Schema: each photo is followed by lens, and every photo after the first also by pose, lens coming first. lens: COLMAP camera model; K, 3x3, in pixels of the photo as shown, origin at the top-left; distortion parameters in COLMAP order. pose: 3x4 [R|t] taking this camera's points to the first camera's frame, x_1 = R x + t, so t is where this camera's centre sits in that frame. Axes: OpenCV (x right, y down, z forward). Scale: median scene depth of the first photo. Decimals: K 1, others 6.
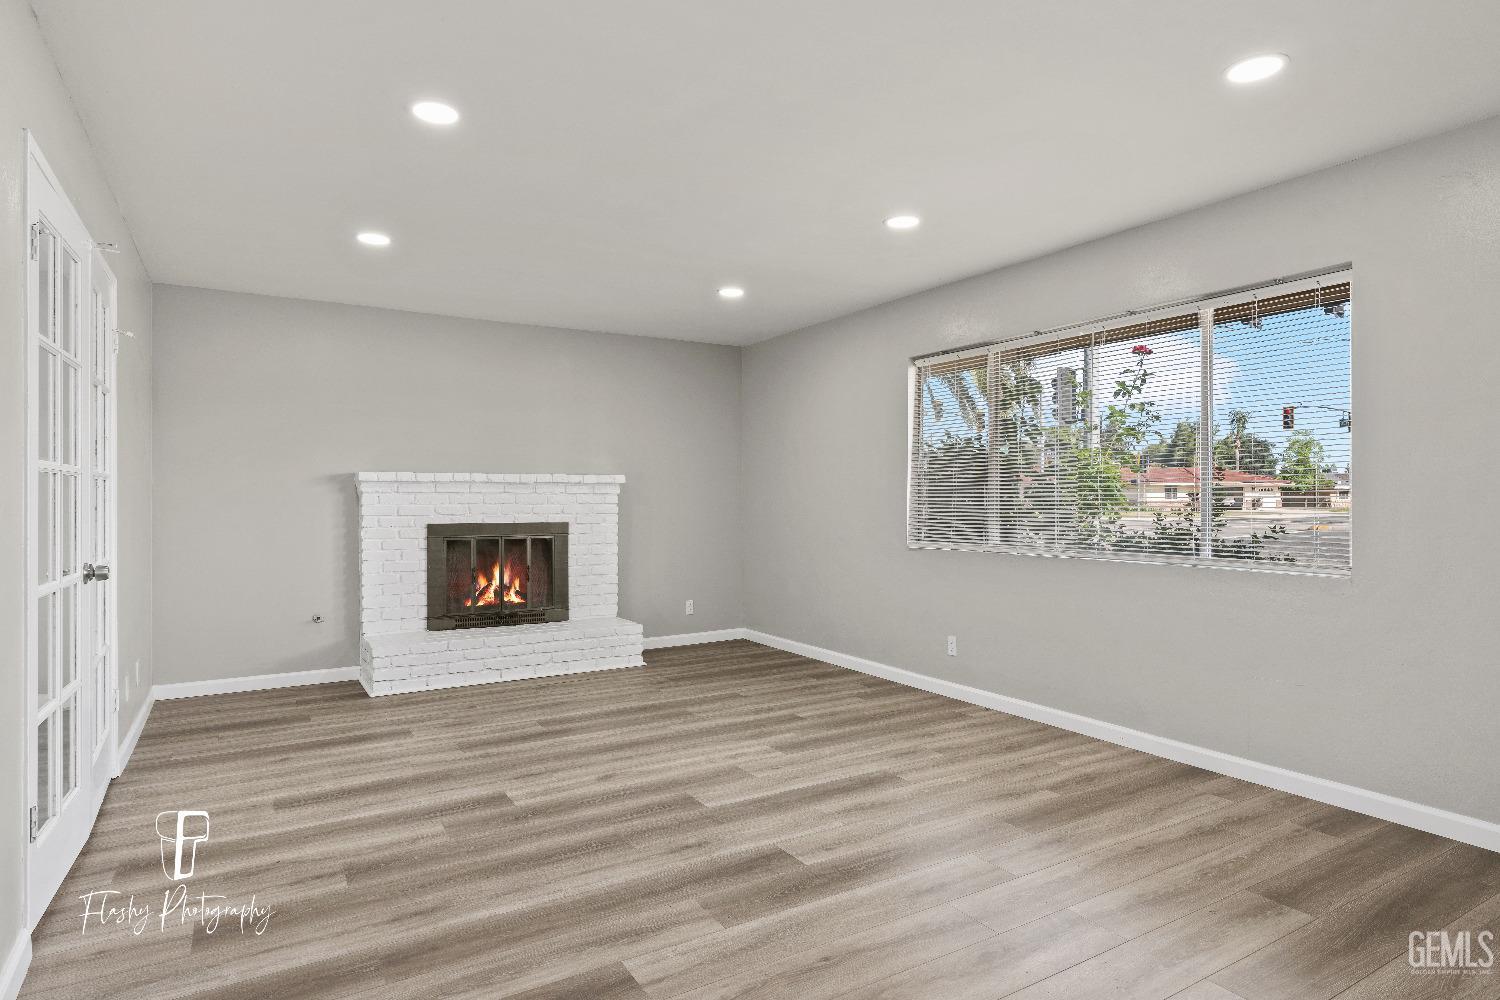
lens RADIAL K [[821.6, 0, 739.4], [0, 821.6, 496.6], [0, 0, 1]] dist [0.000194, 0.001814]
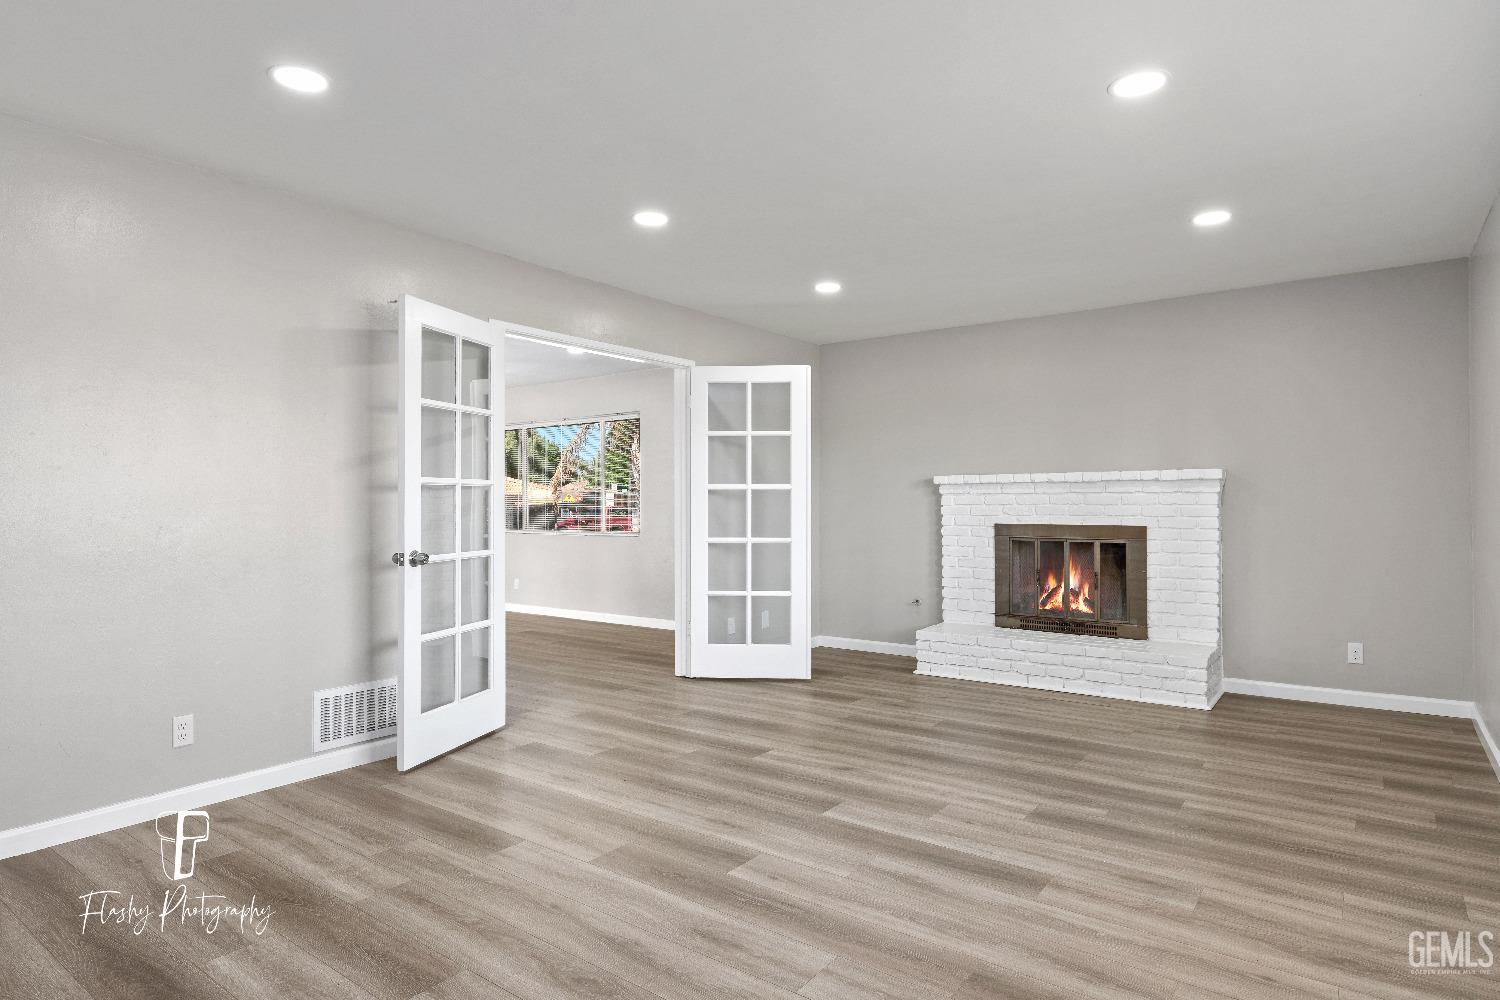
lens RADIAL K [[836.2, 0, 747.4], [0, 836.2, 503.0], [0, 0, 1]] dist [0.001765, 0.001614]
pose [[0.384731, 0.000306, -0.923029, 0.688267], [0.007339, 0.999967, 0.003391, 0.001524], [0.922999, -0.008078, 0.384717, 0.434322]]
